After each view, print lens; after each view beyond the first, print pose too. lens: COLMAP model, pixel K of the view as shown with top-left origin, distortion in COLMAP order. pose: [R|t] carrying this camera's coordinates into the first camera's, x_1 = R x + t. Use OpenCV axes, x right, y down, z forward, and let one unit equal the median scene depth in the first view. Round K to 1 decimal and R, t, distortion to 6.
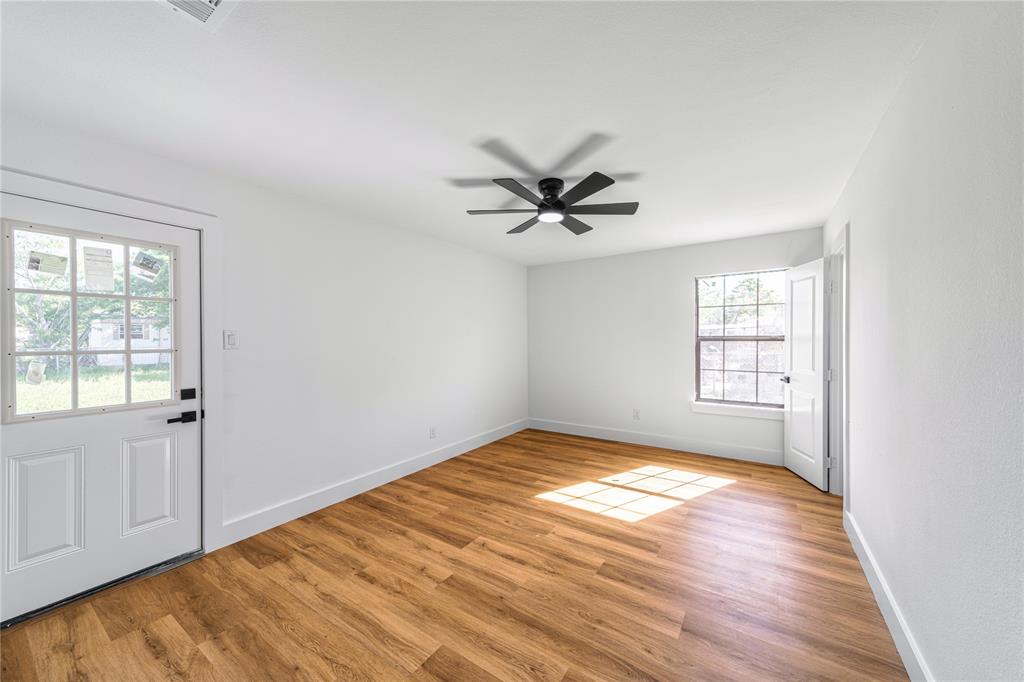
lens RADIAL K [[357.7, 0, 512.0], [0, 357.7, 341.0], [0, 0, 1]] dist [0.007903, -0.000094]
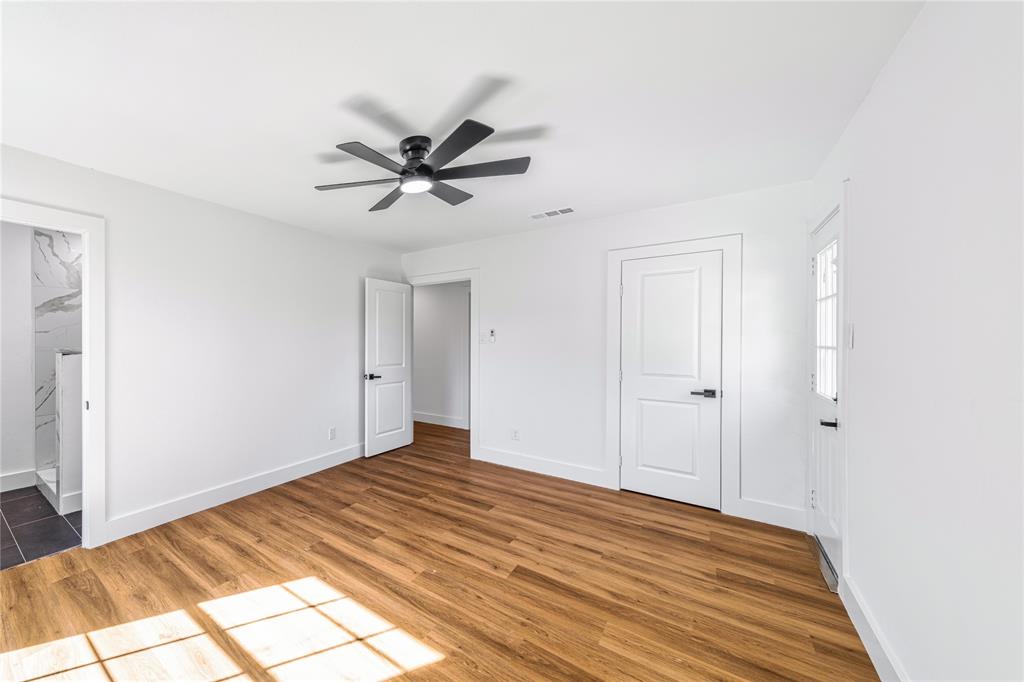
lens RADIAL K [[357.7, 0, 512.0], [0, 357.7, 341.0], [0, 0, 1]] dist [0.007903, -0.000094]
pose [[-0.956470, 0.008128, -0.291716, 0.146987], [0.004510, 0.999904, 0.013075, -0.017747], [0.291794, 0.011190, -0.956416, 1.953977]]
